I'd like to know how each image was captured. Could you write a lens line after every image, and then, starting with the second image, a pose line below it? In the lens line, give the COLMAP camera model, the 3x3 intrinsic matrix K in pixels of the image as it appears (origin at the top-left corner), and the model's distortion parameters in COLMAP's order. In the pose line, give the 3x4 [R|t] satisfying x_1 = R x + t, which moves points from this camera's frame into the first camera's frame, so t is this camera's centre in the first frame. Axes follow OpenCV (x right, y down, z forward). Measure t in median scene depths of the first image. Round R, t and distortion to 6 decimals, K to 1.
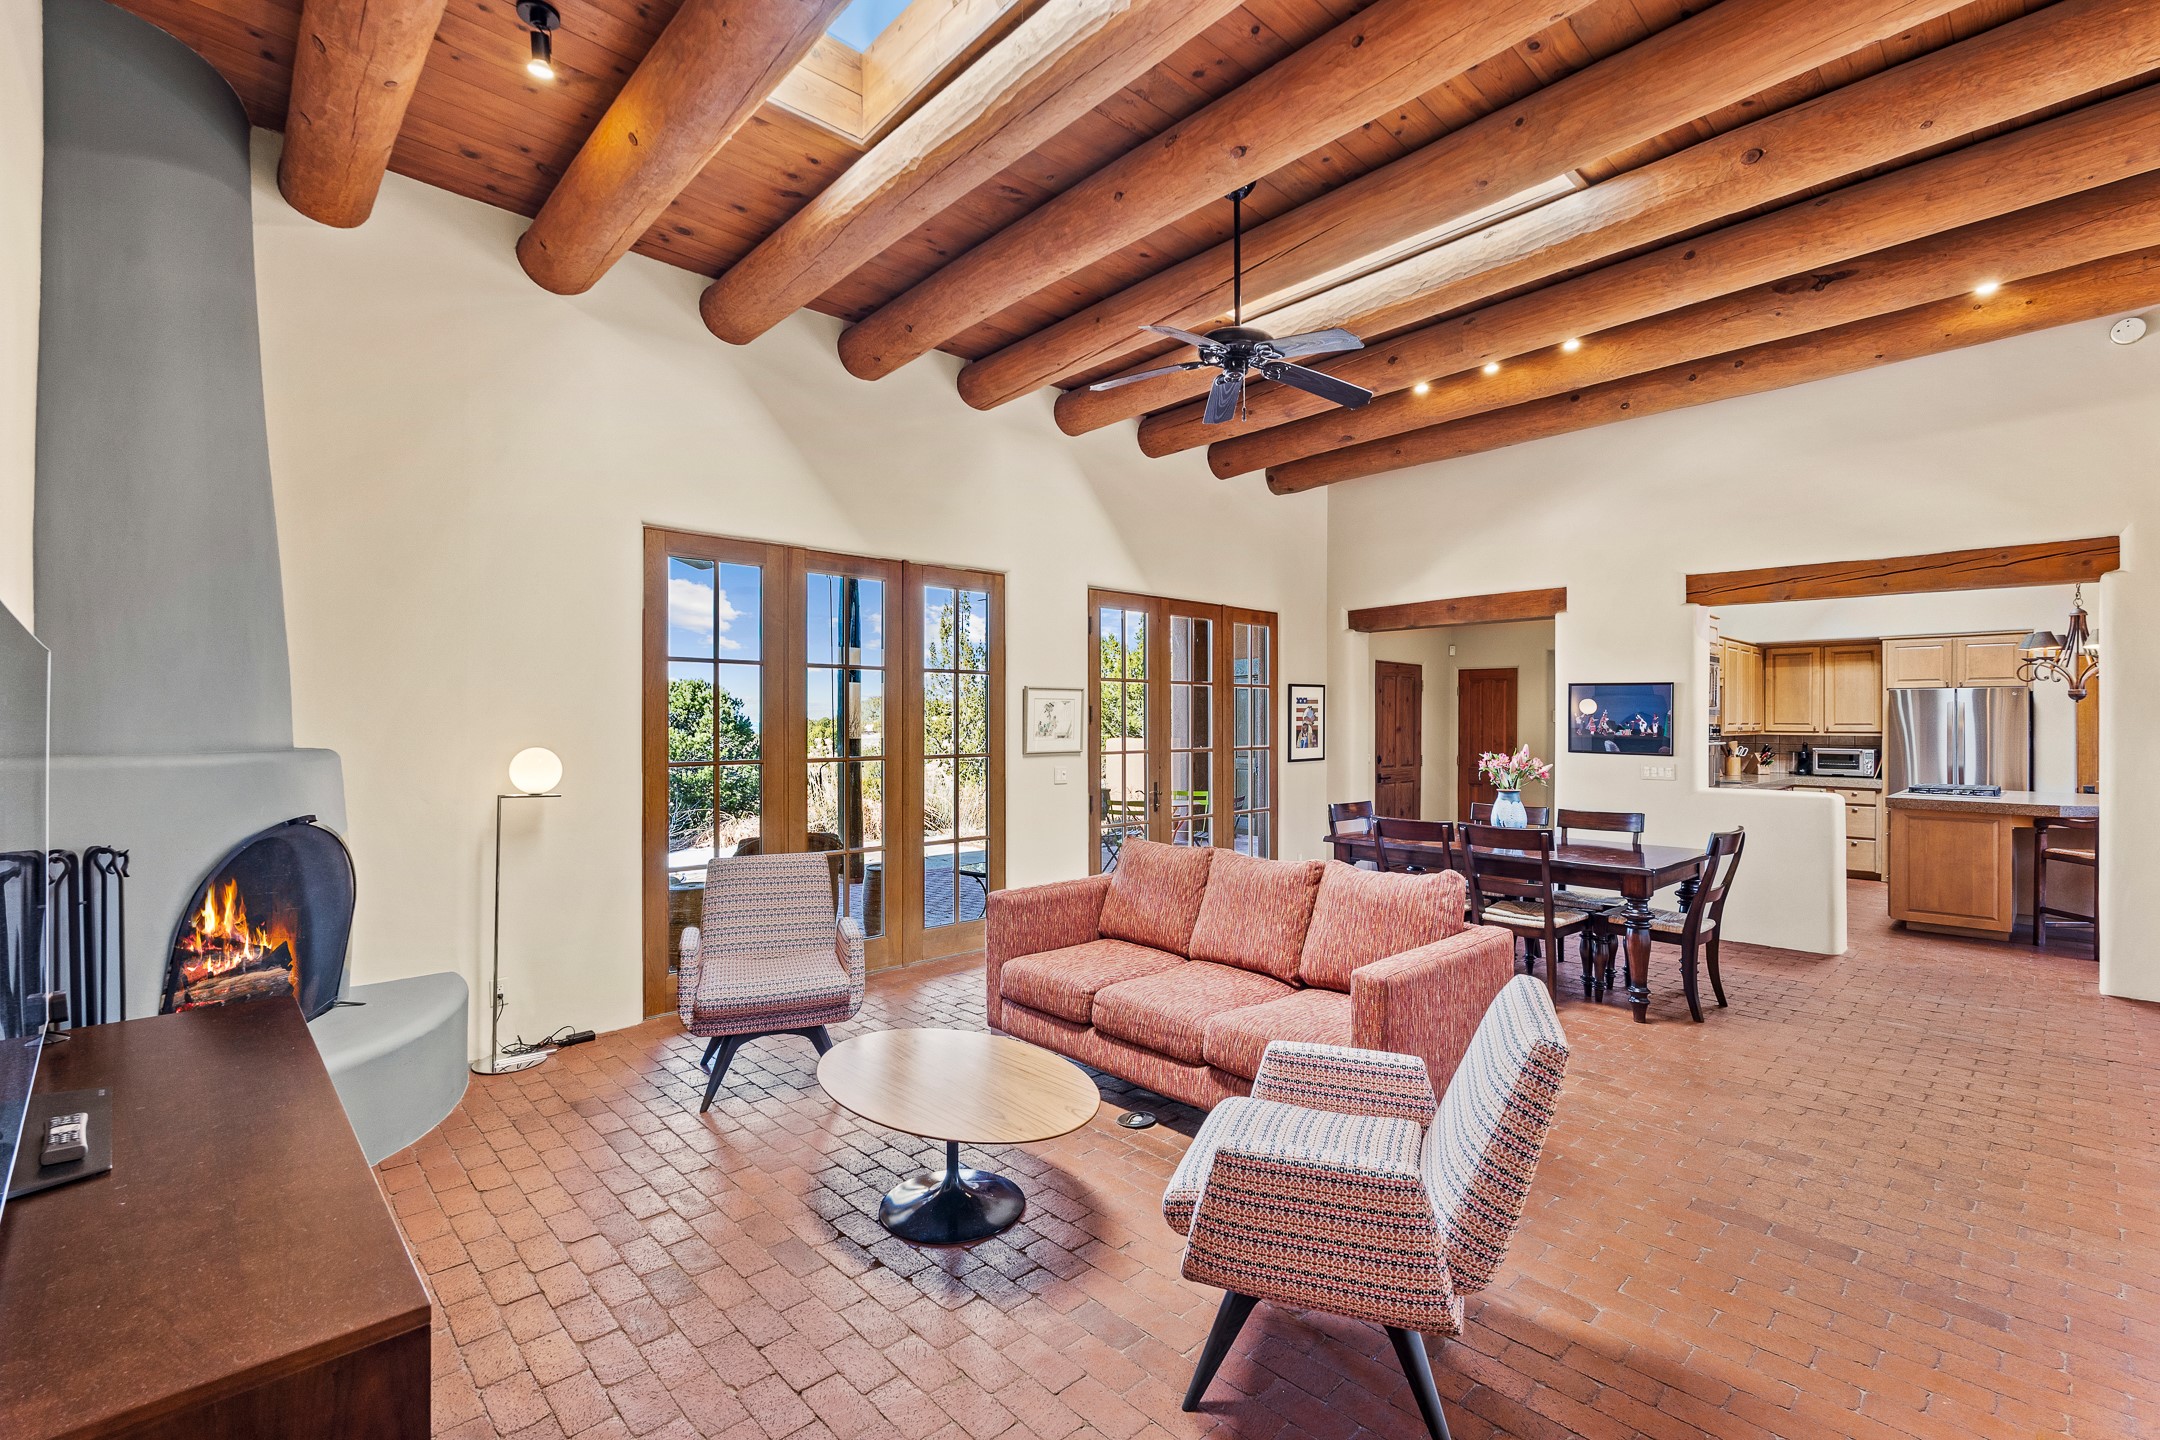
lens RADIAL K [[955.8, 0, 1086.5], [0, 955.8, 719.1], [0, 0, 1]] dist [-0.003069, -0.000293]
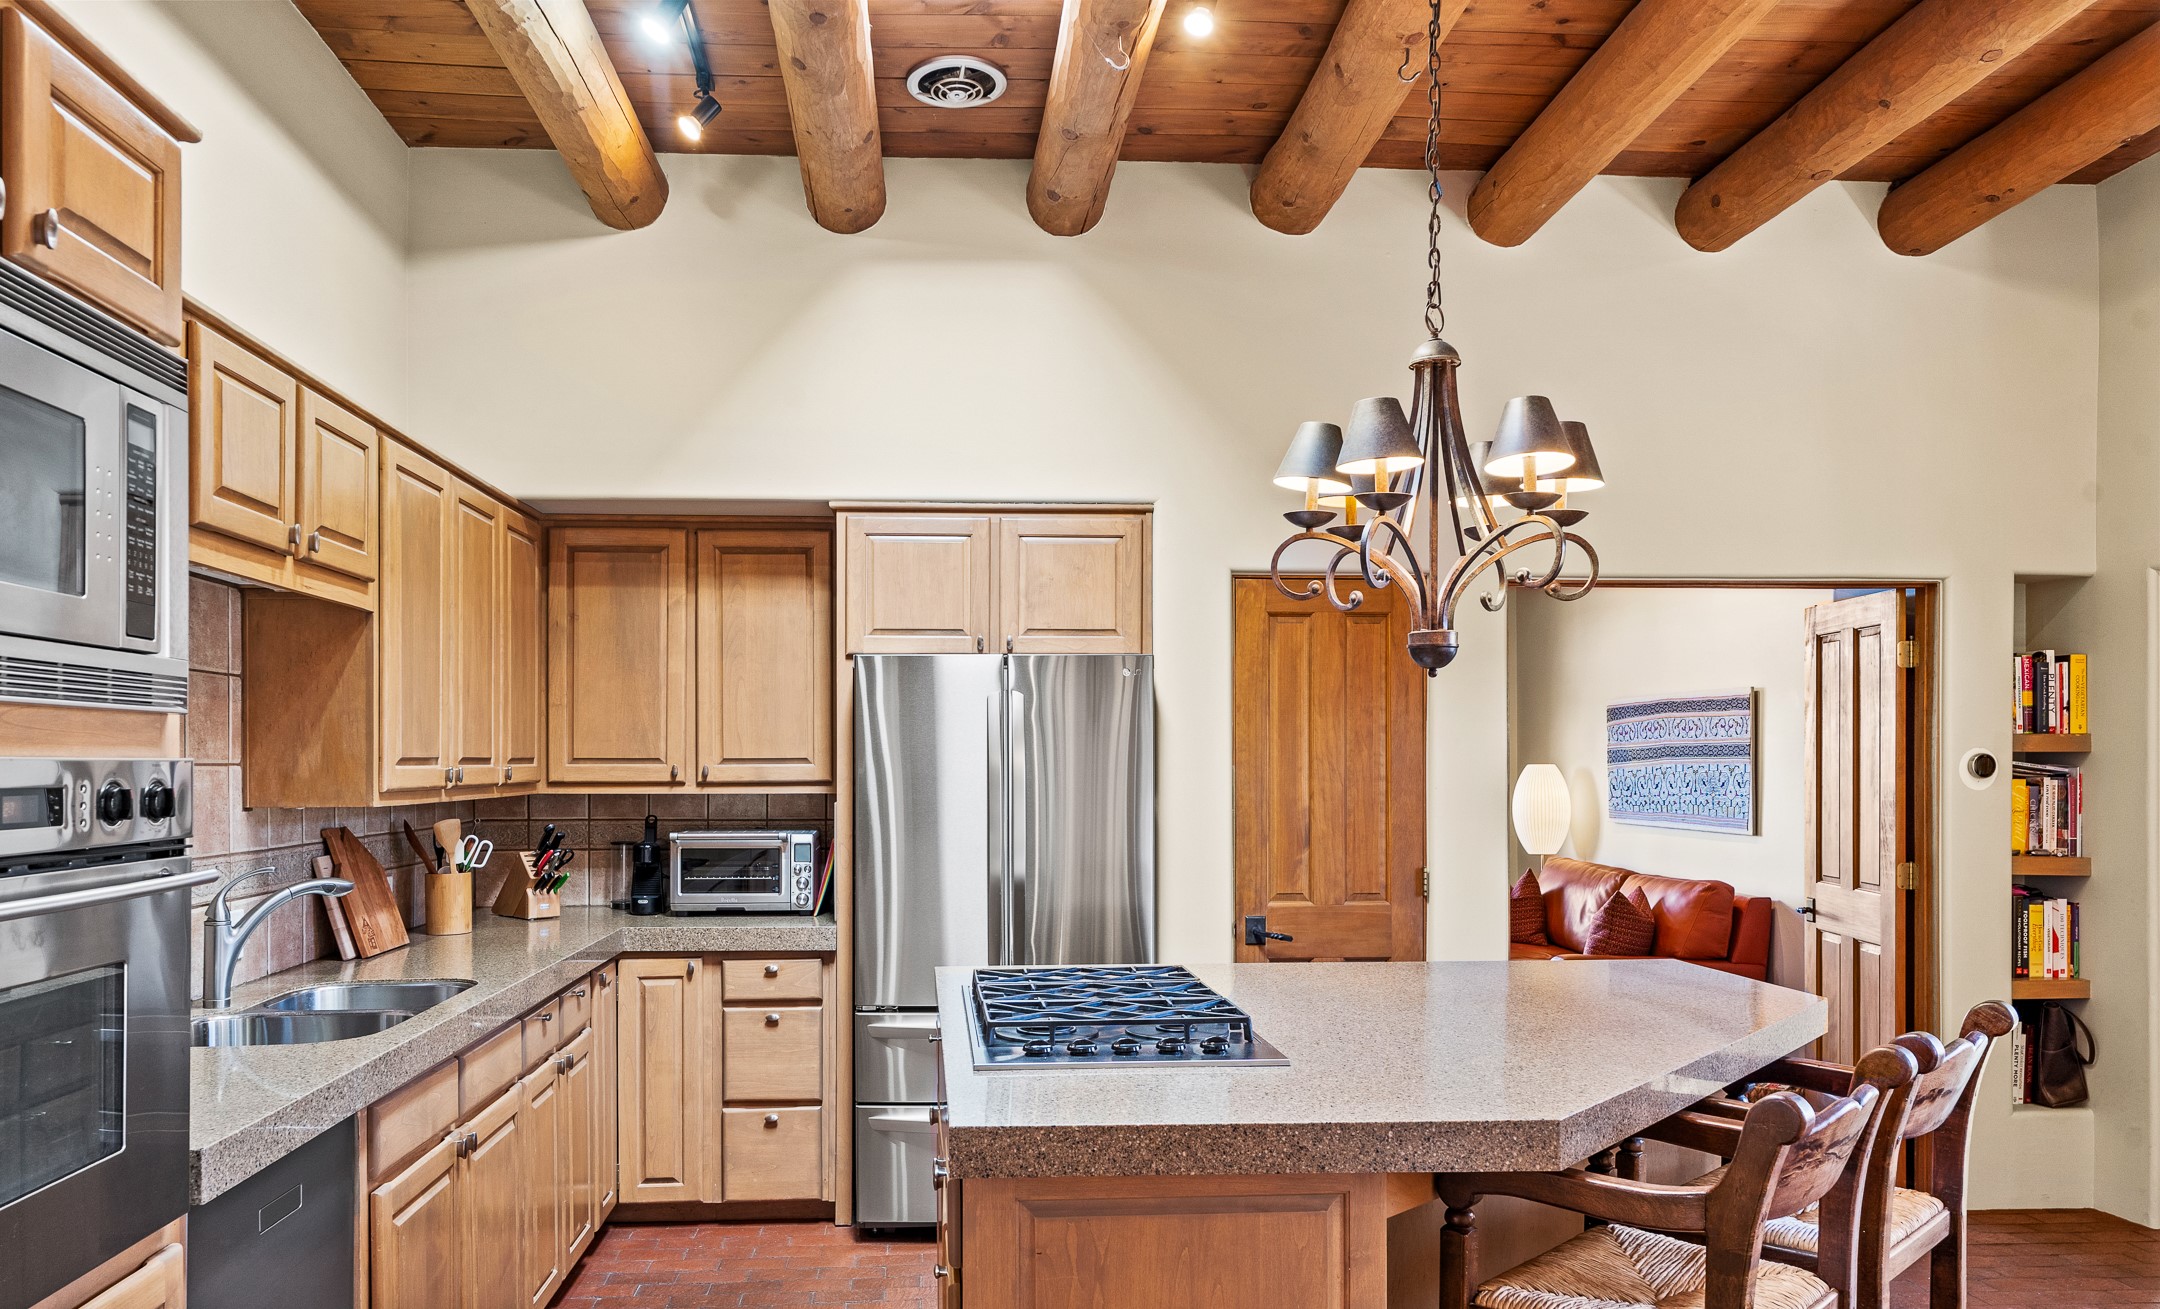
lens RADIAL K [[1516.2, 0, 1020.5], [0, 1516.2, 755.9], [0, 0, 1]] dist [-0.000846, 0.001145]
pose [[0.646496, -0.000675, 0.762917, 0.484183], [0.001131, 0.999999, -0.000073, 0.004256], [-0.762917, 0.000910, 0.646496, 0.625511]]
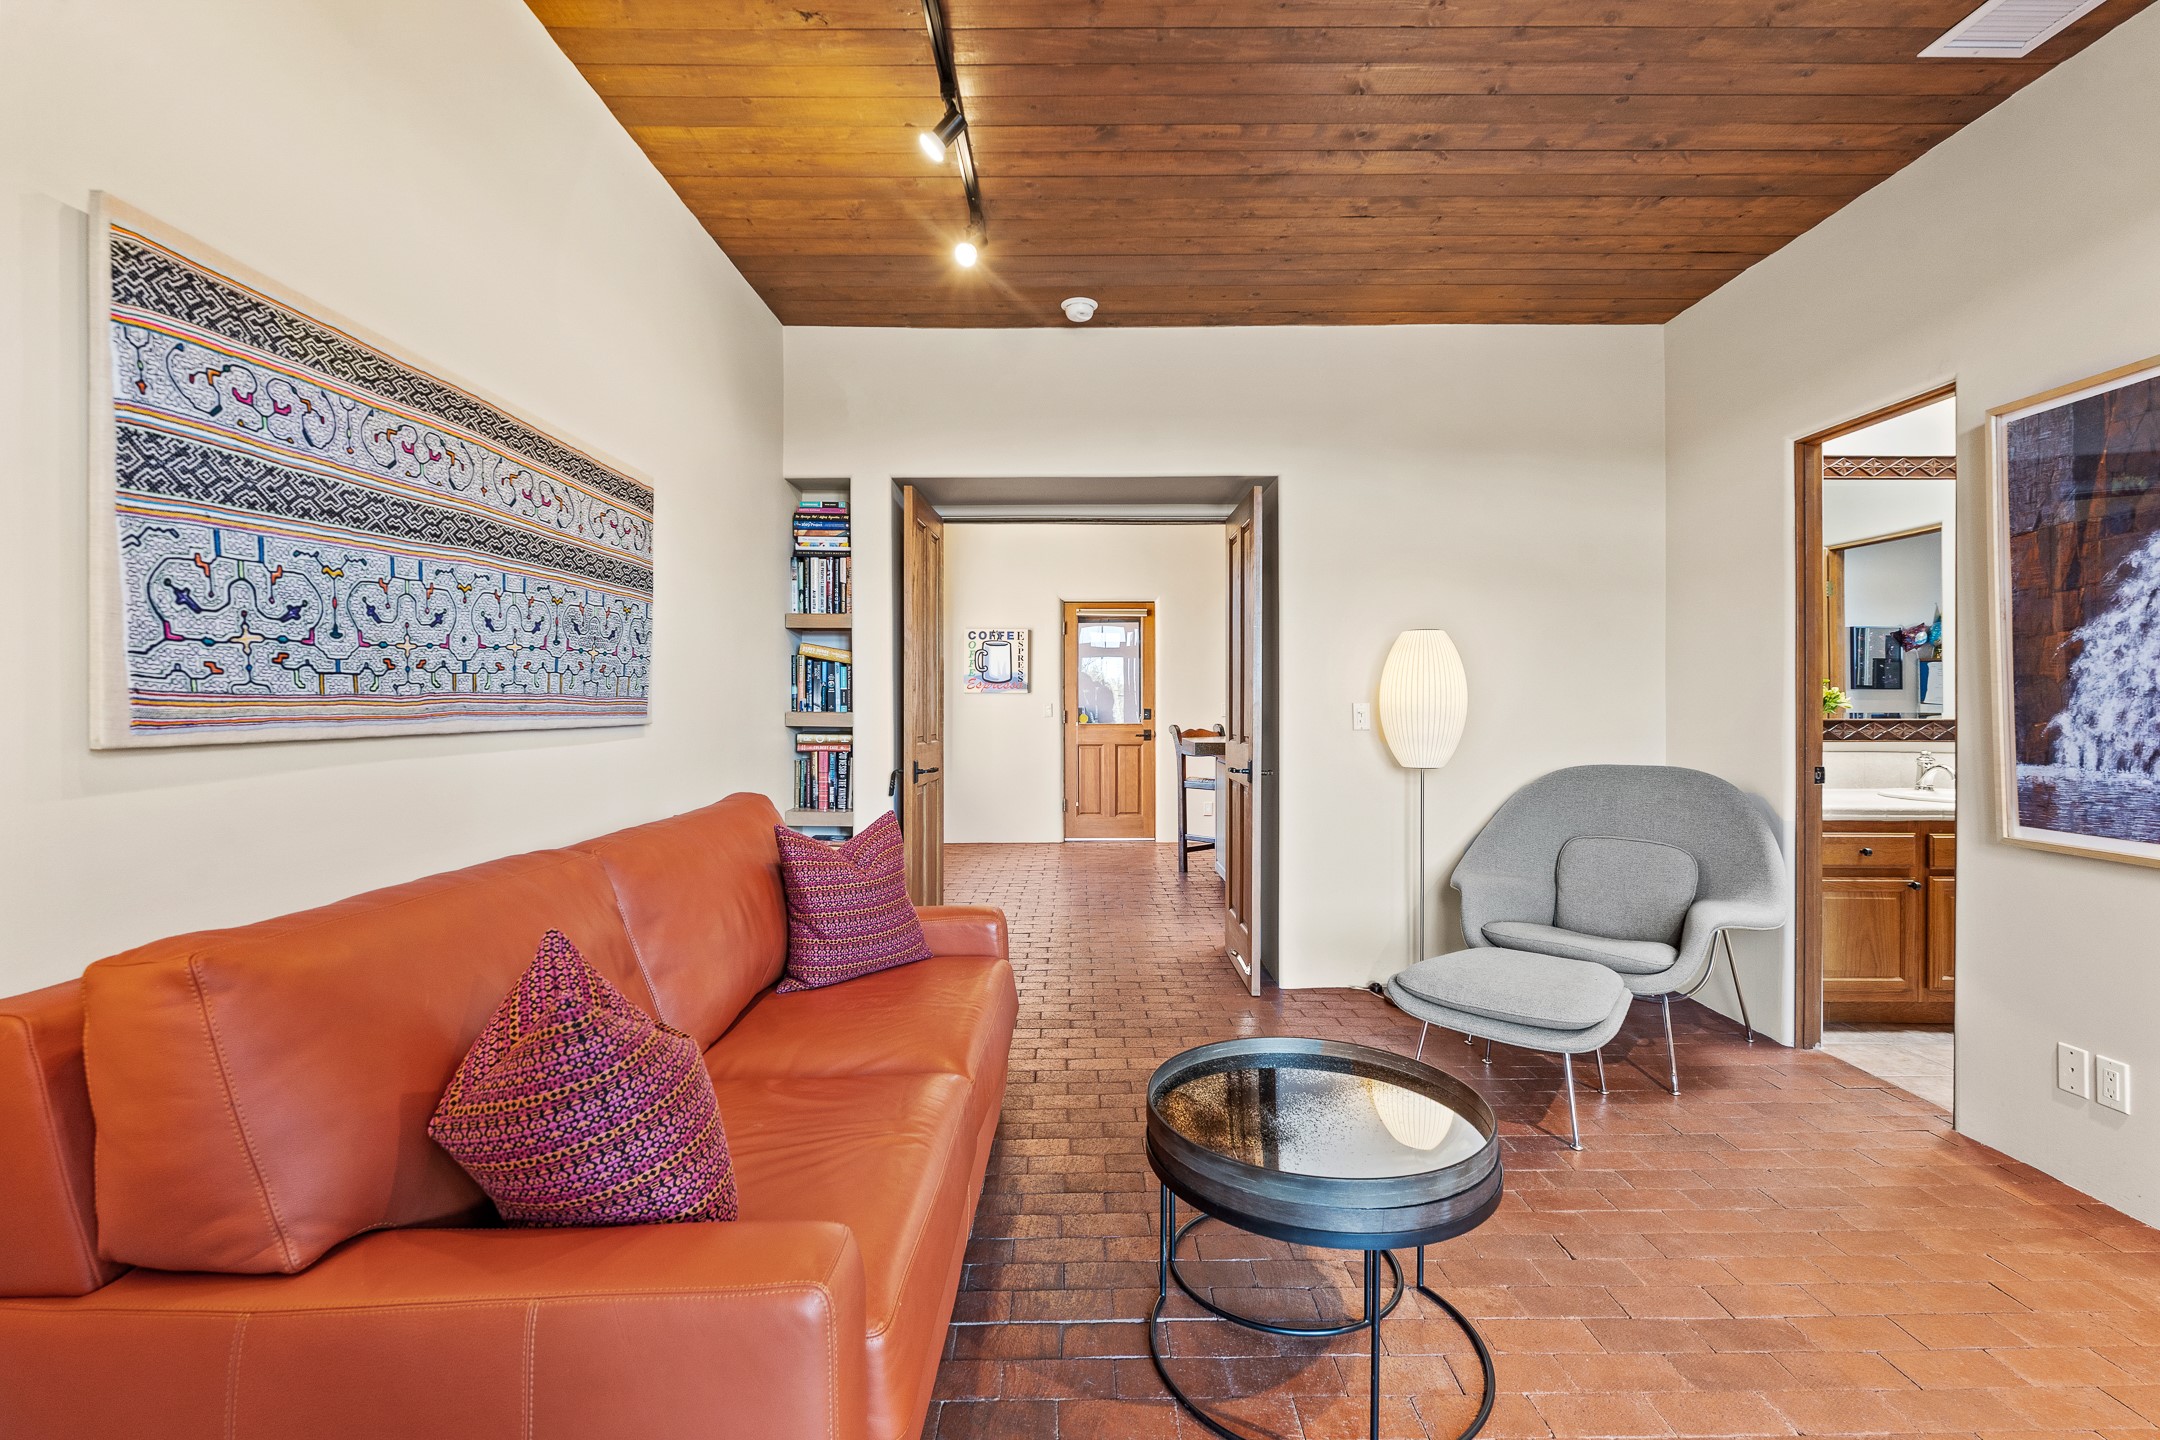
lens RADIAL K [[984.1, 0, 1077.3], [0, 984.1, 708.5], [0, 0, 1]] dist [-0.002476, 0.000025]
pose [[-0.692231, -0.000328, -0.721676, 1.502524], [-0.002880, 0.999993, 0.002308, 0.041440], [0.721670, 0.003676, -0.692227, 1.175122]]
